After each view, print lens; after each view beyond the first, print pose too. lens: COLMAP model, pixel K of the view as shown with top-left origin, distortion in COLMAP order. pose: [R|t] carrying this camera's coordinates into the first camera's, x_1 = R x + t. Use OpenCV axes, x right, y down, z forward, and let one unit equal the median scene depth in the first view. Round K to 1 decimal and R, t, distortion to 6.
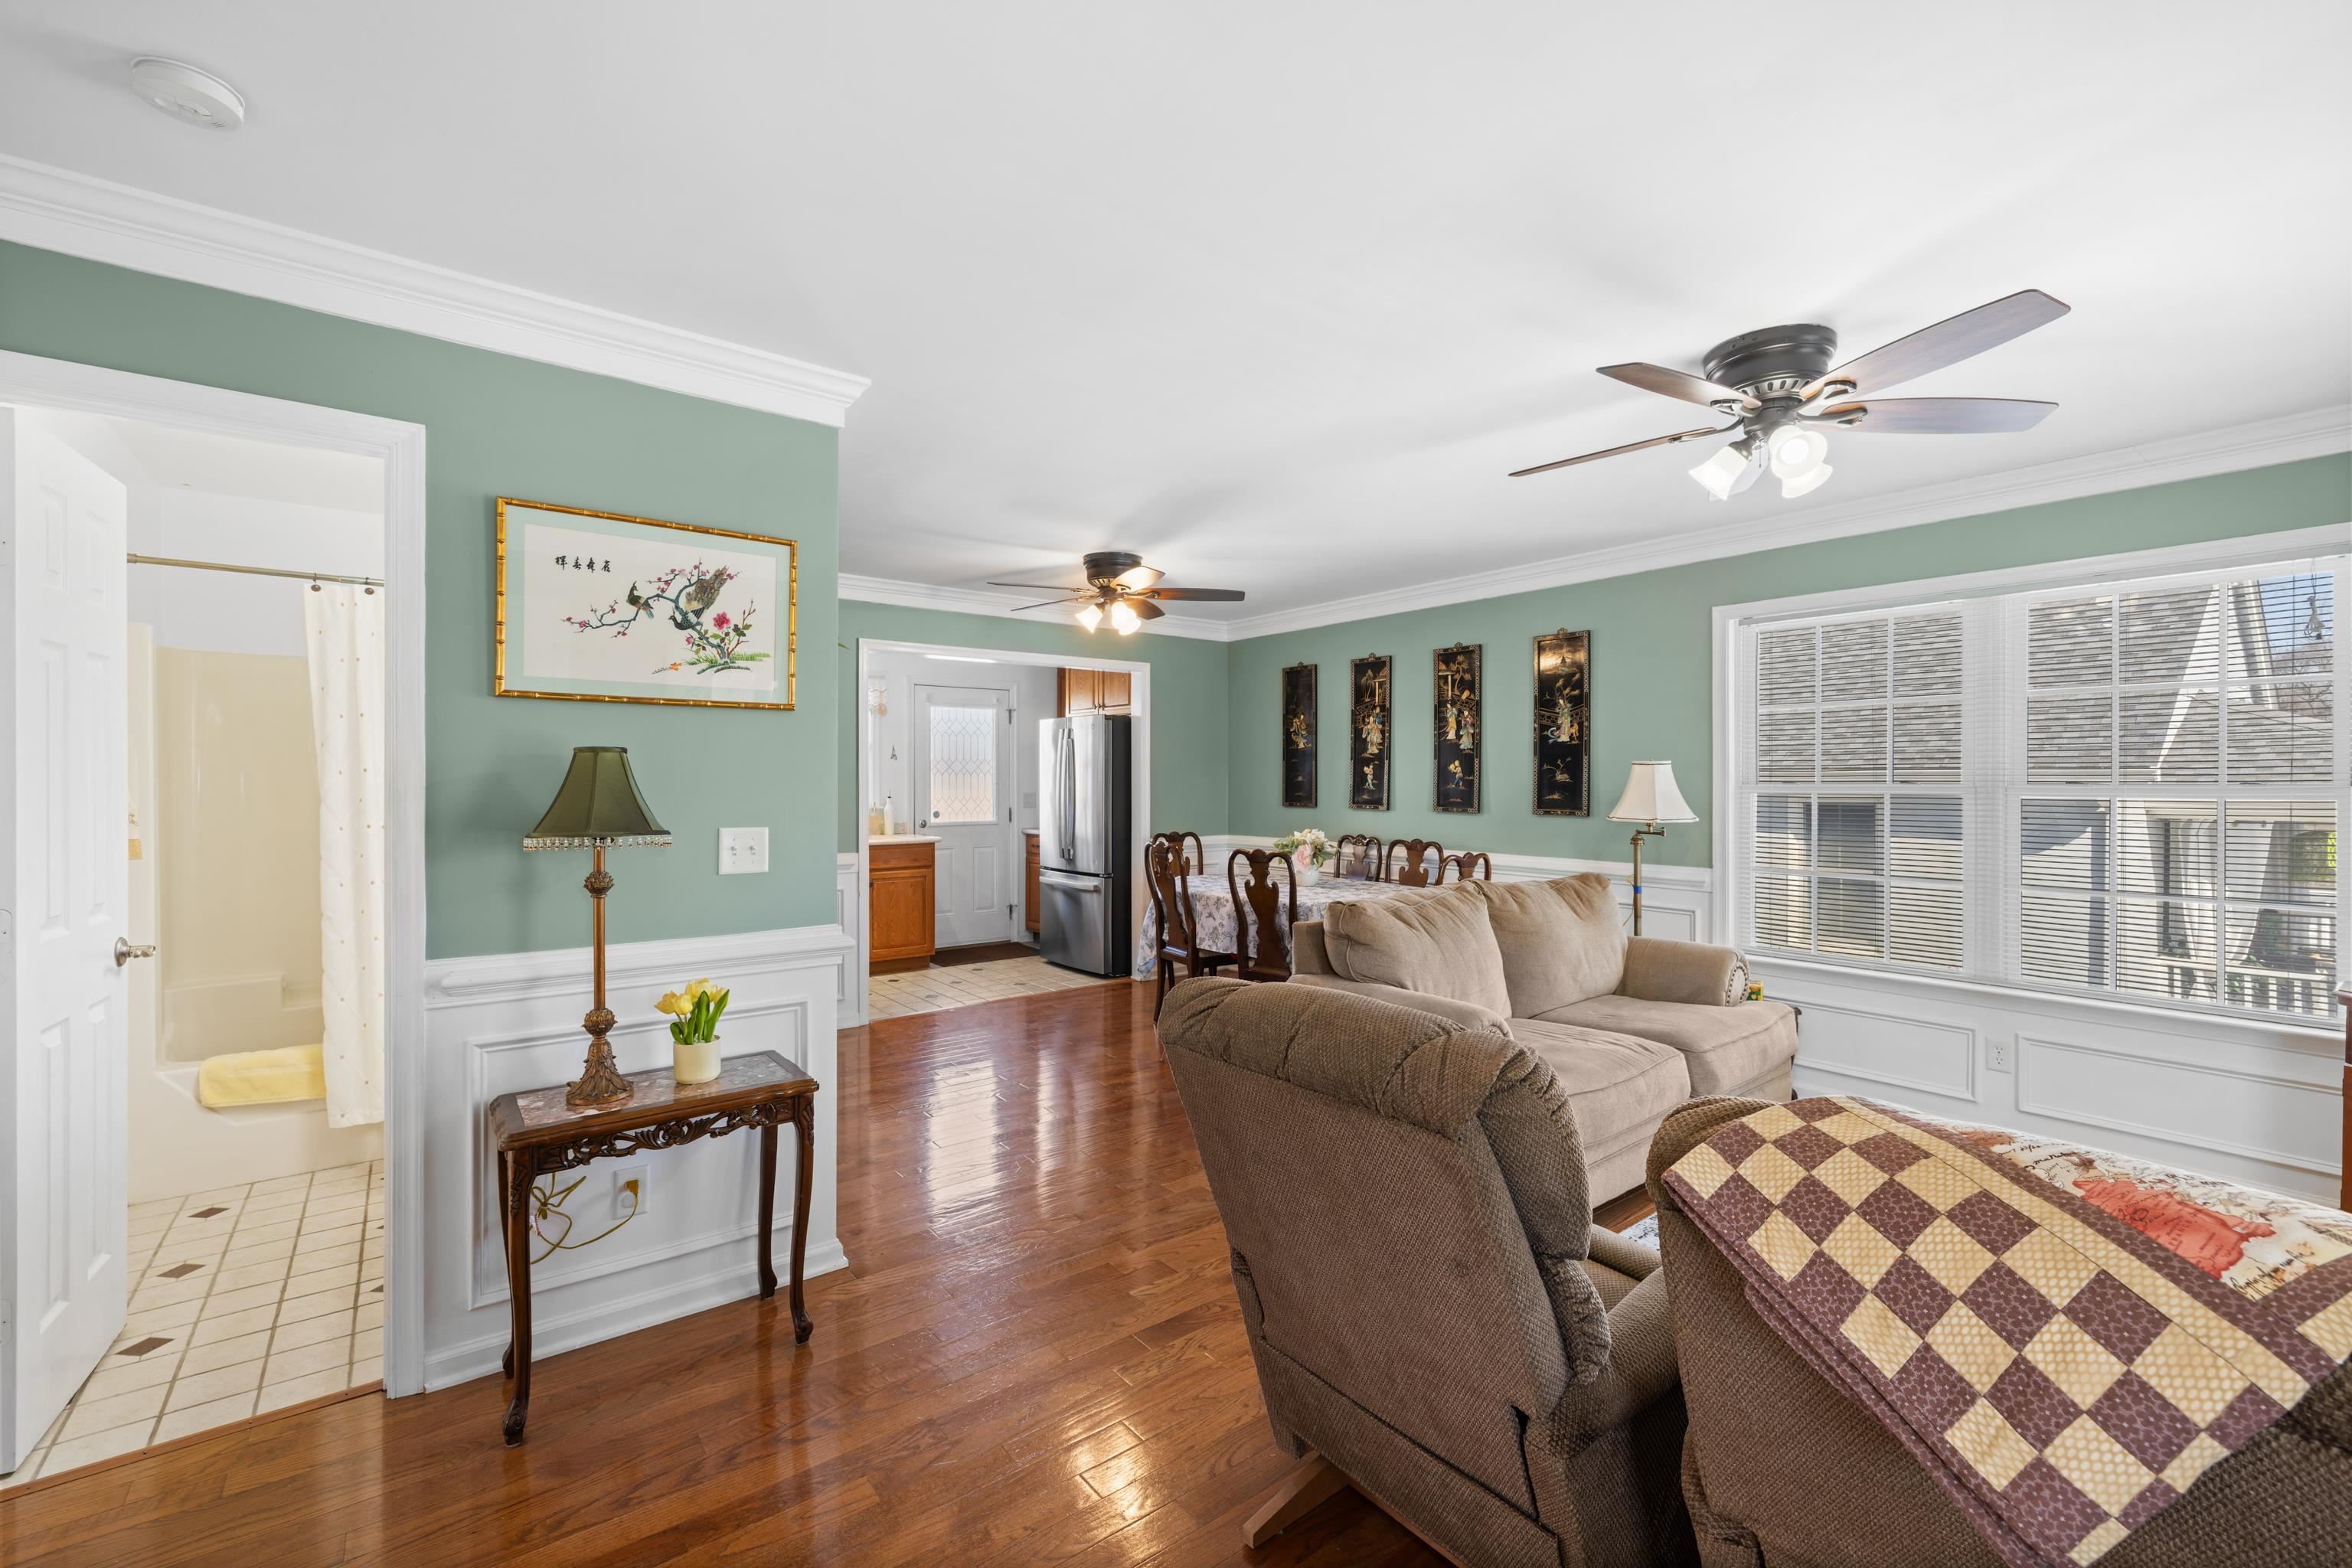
lens RADIAL K [[994.8, 0, 1176.7], [0, 994.8, 780.2], [0, 0, 1]] dist [0.002521, -0.000254]
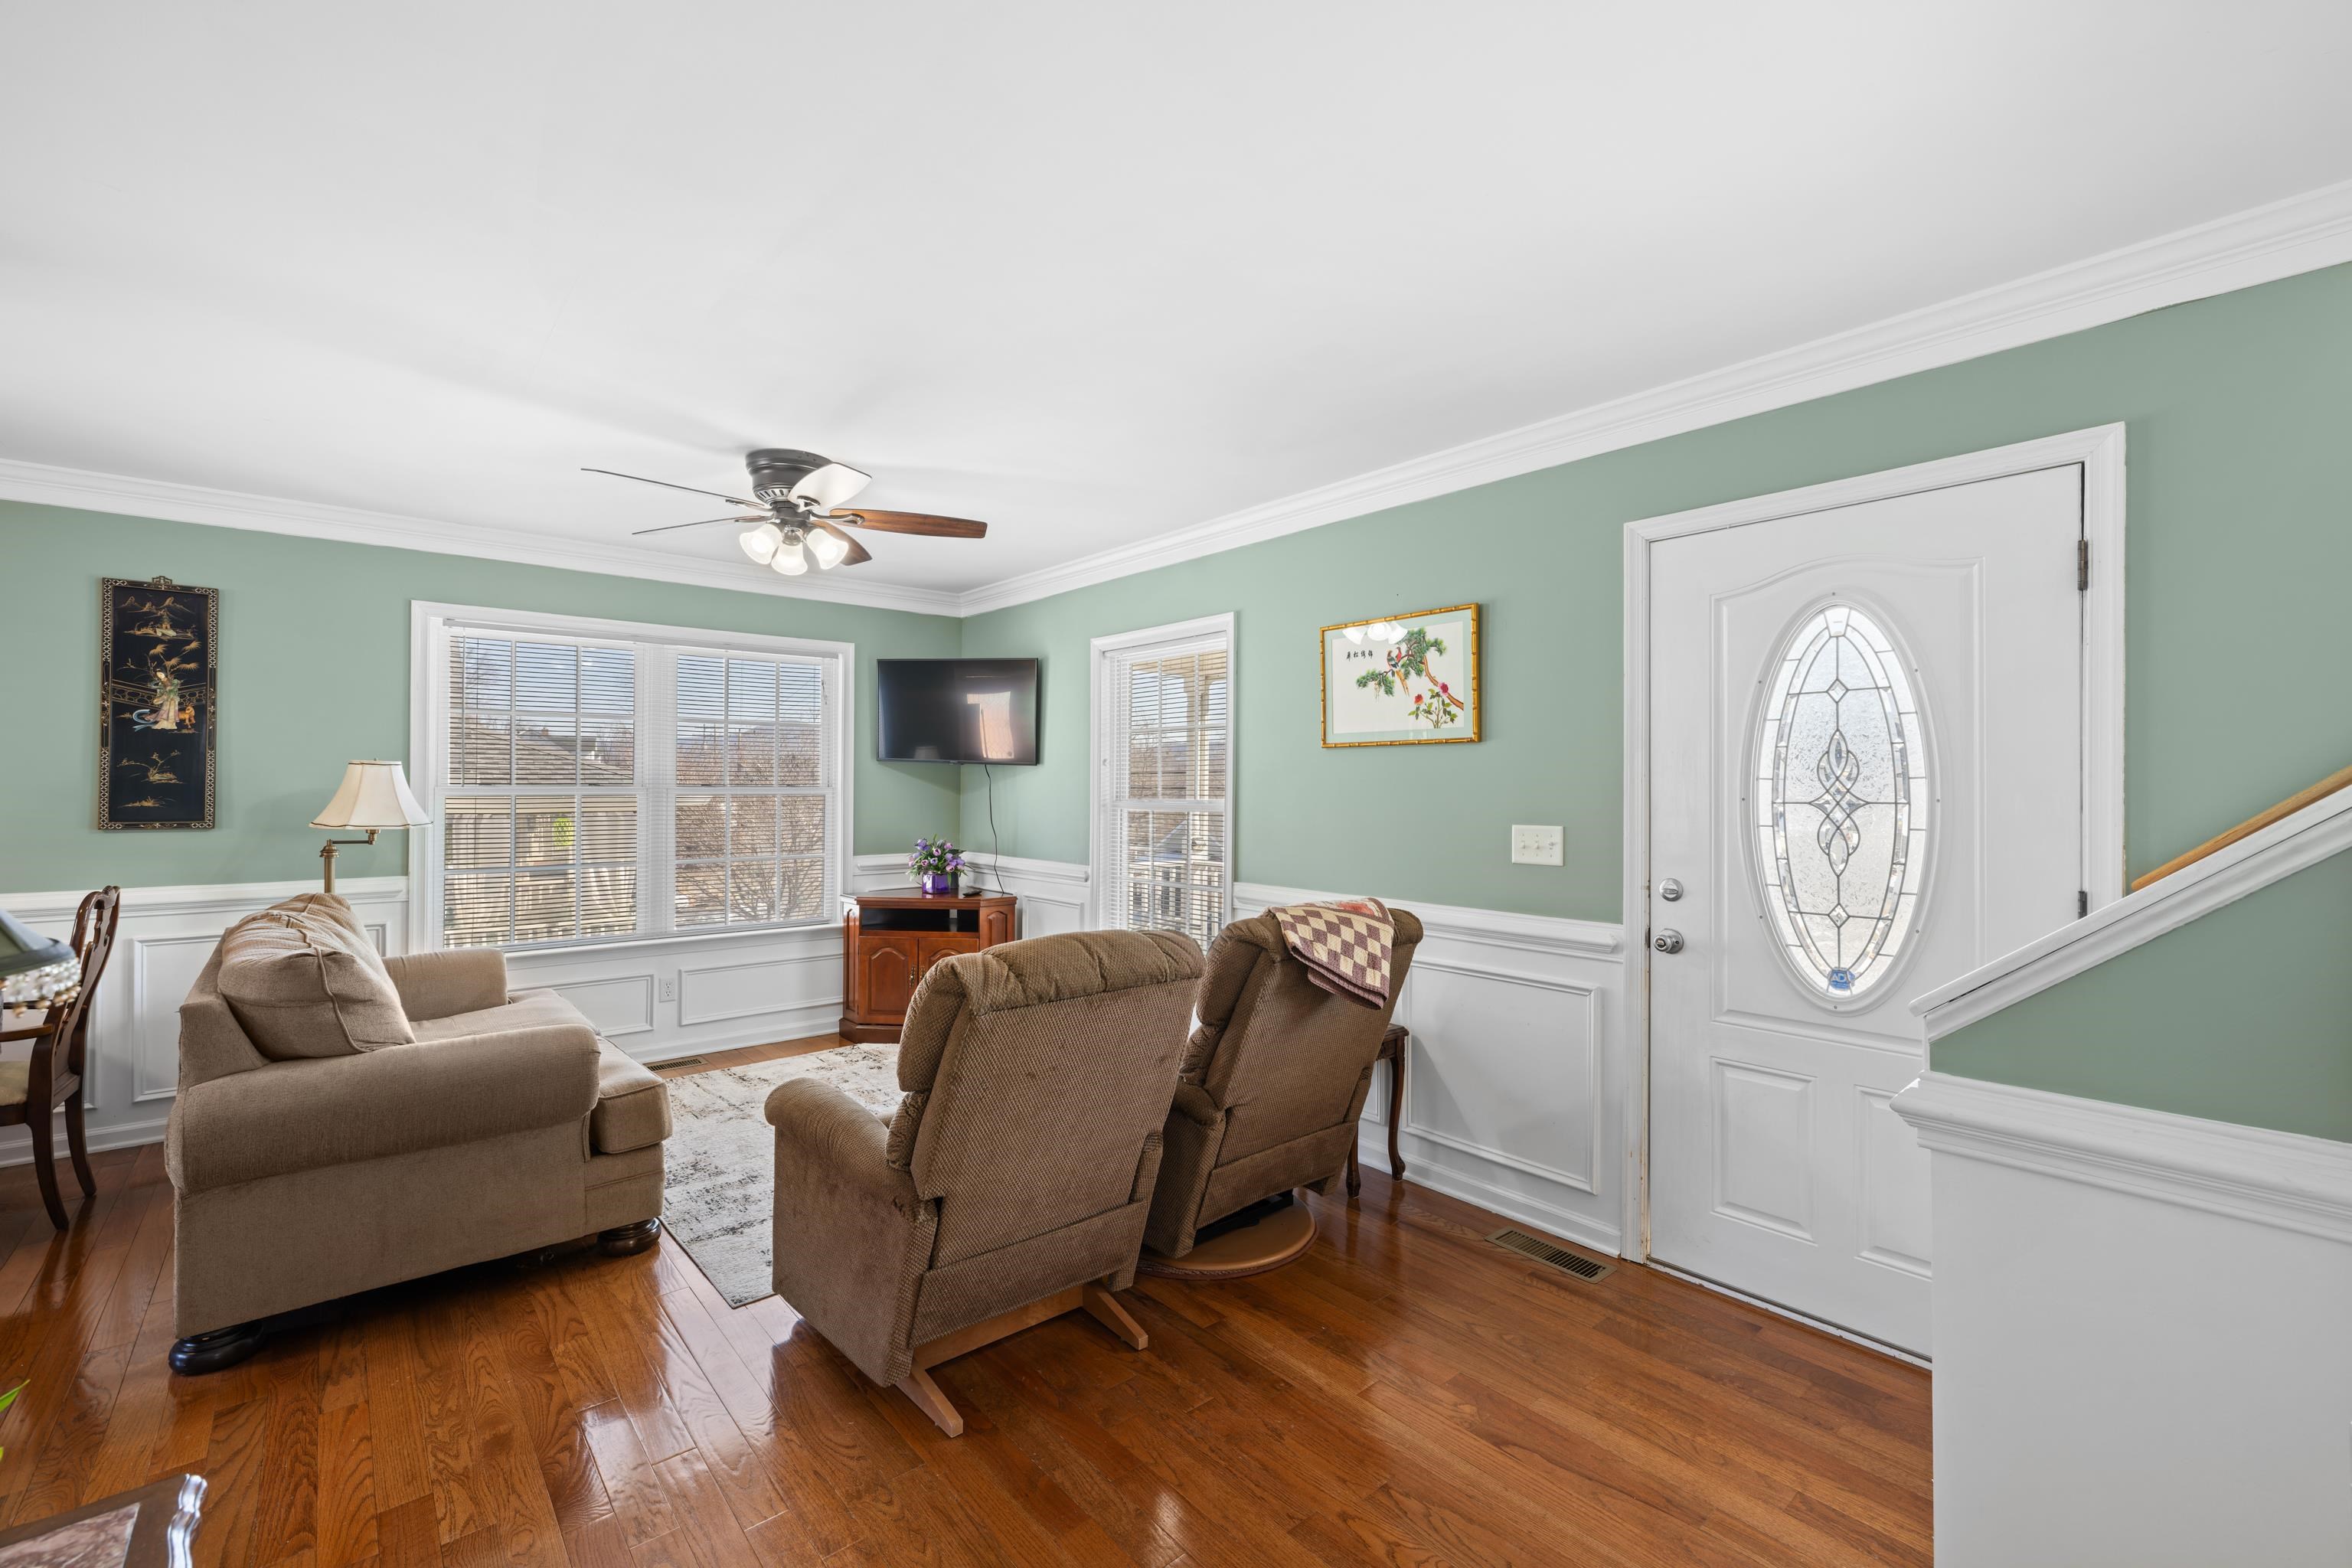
lens RADIAL K [[994.8, 0, 1178.4], [0, 994.8, 778.7], [0, 0, 1]] dist [0.002521, -0.000254]
pose [[-0.047997, 0.006289, 0.998828, -0.329264], [-0.003370, 0.999973, -0.006458, 0.000261], [-0.998842, -0.003676, -0.047975, 0.233954]]
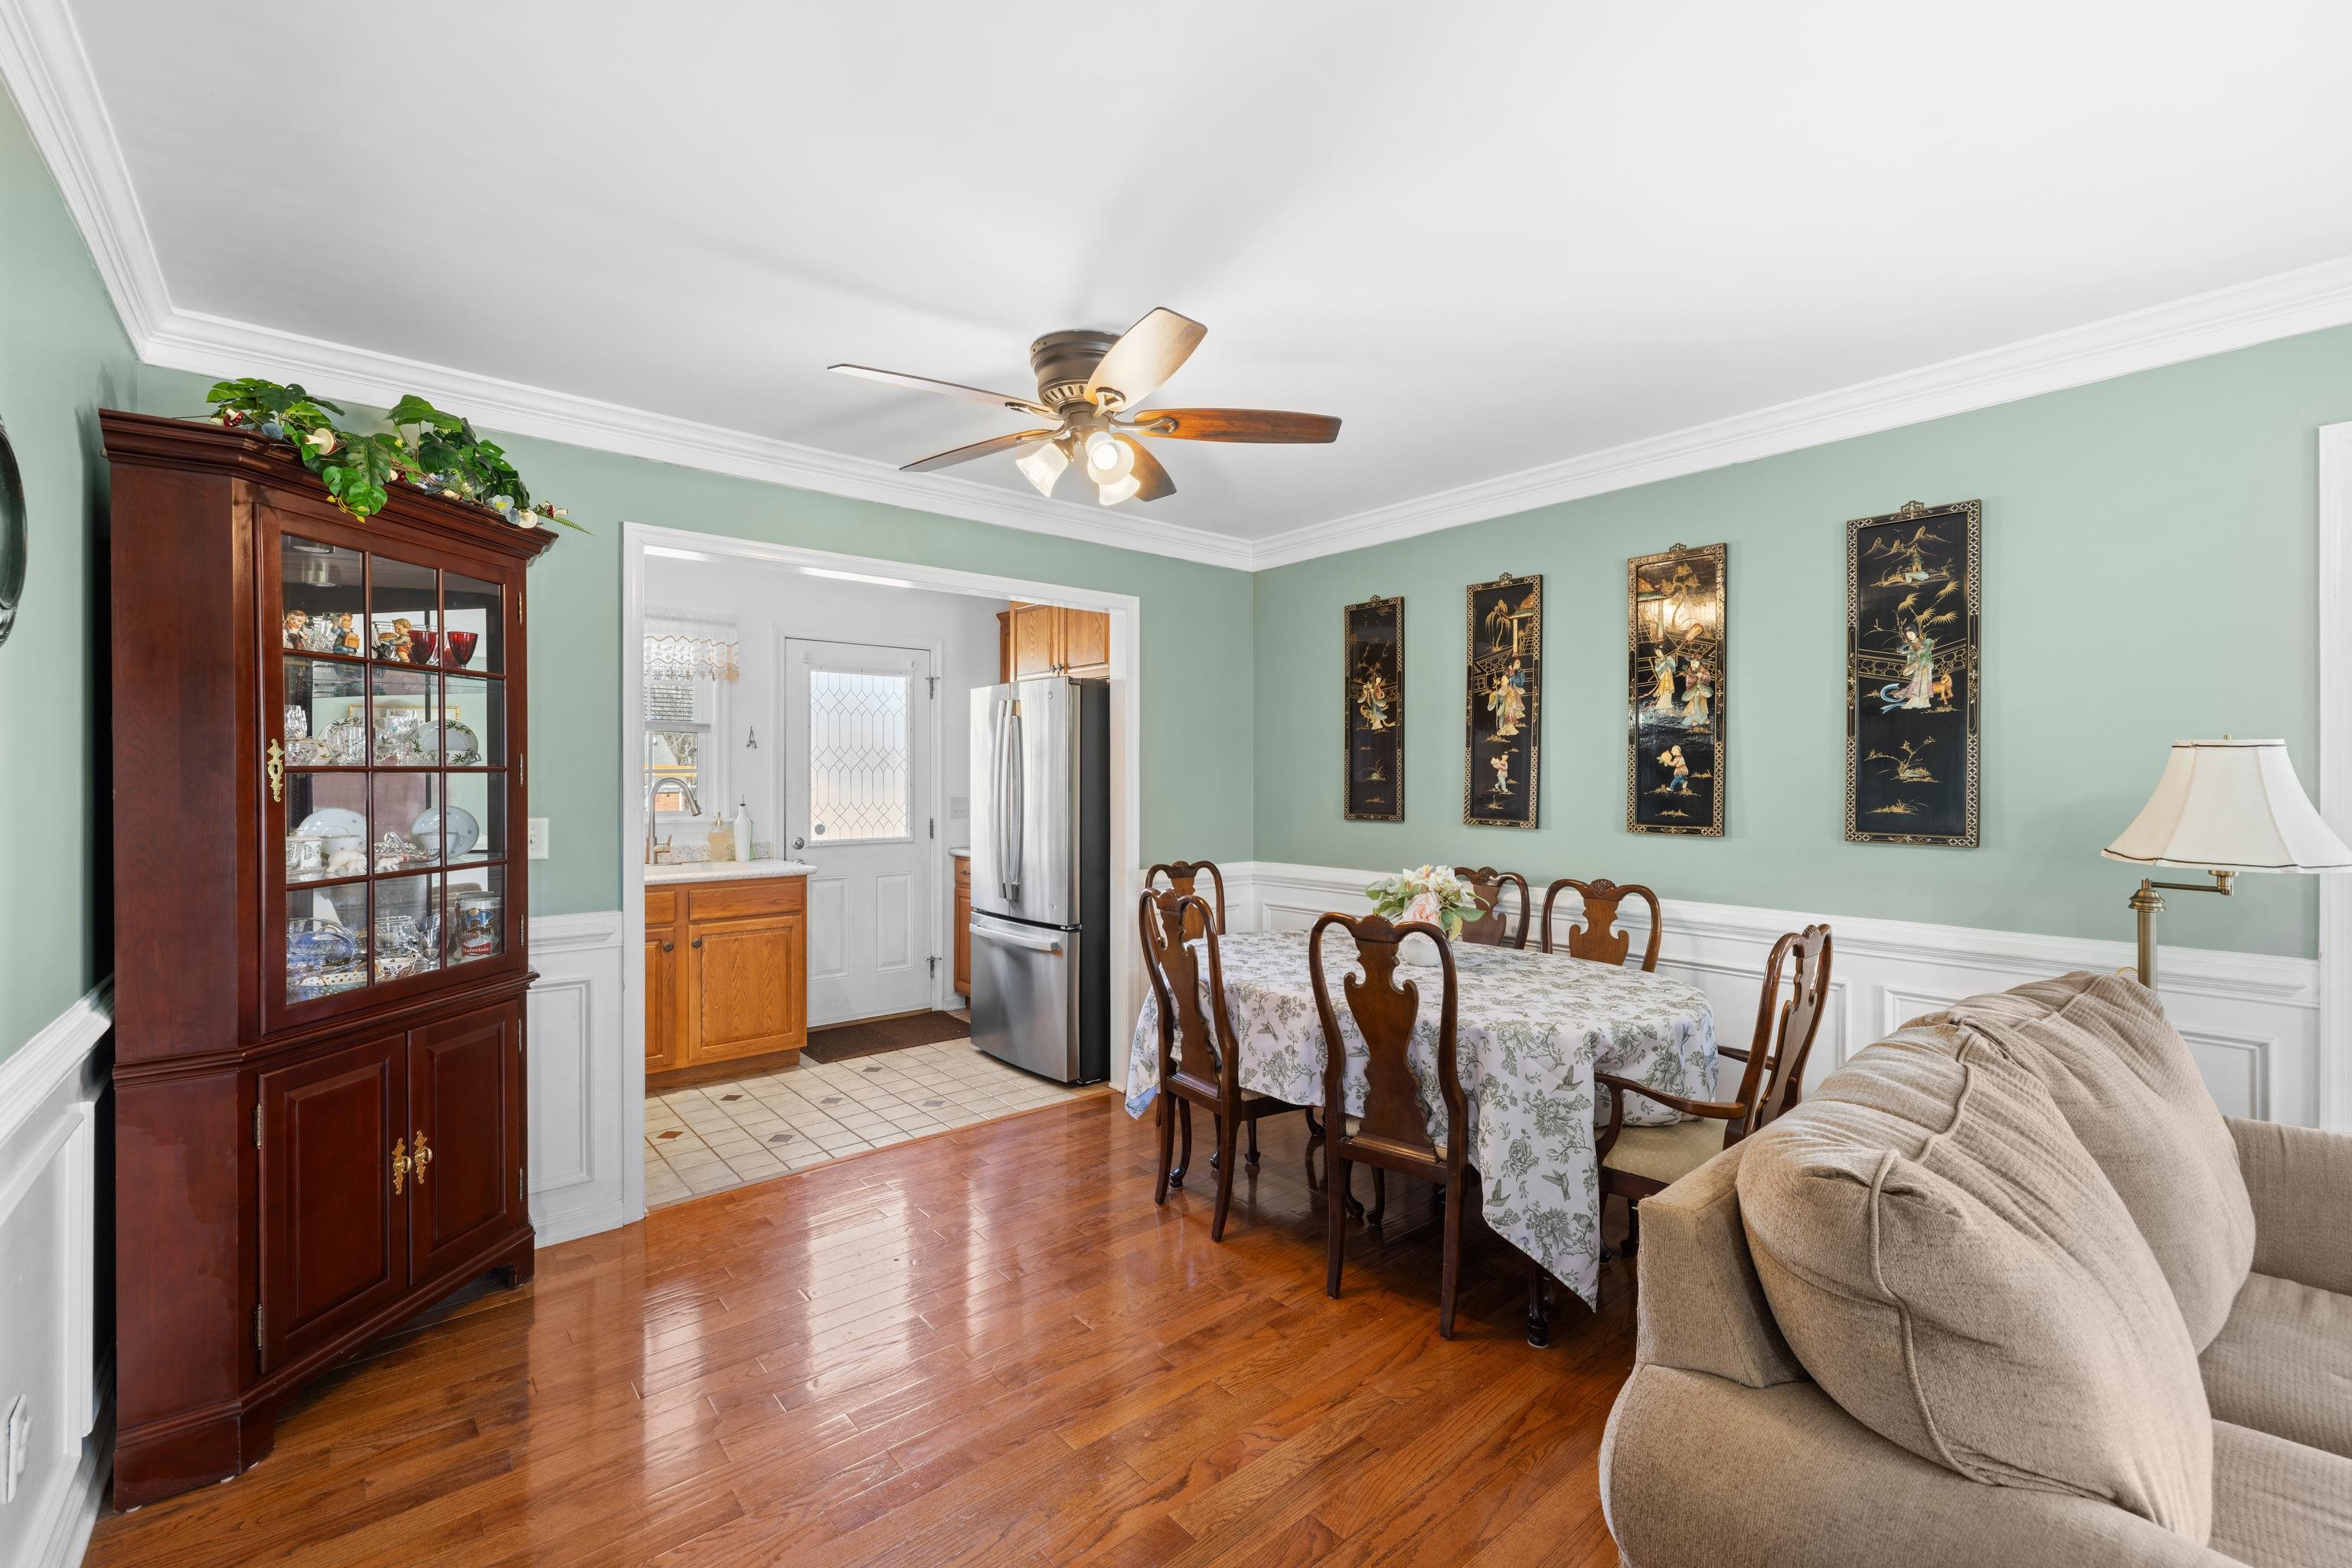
lens RADIAL K [[994.8, 0, 1182.0], [0, 994.8, 775.5], [0, 0, 1]] dist [0.002521, -0.000254]
pose [[0.998963, 0.000440, 0.045519, -0.031968], [-0.000281, 0.999994, -0.003491, -0.000174], [-0.045521, 0.003475, 0.998957, 0.397502]]
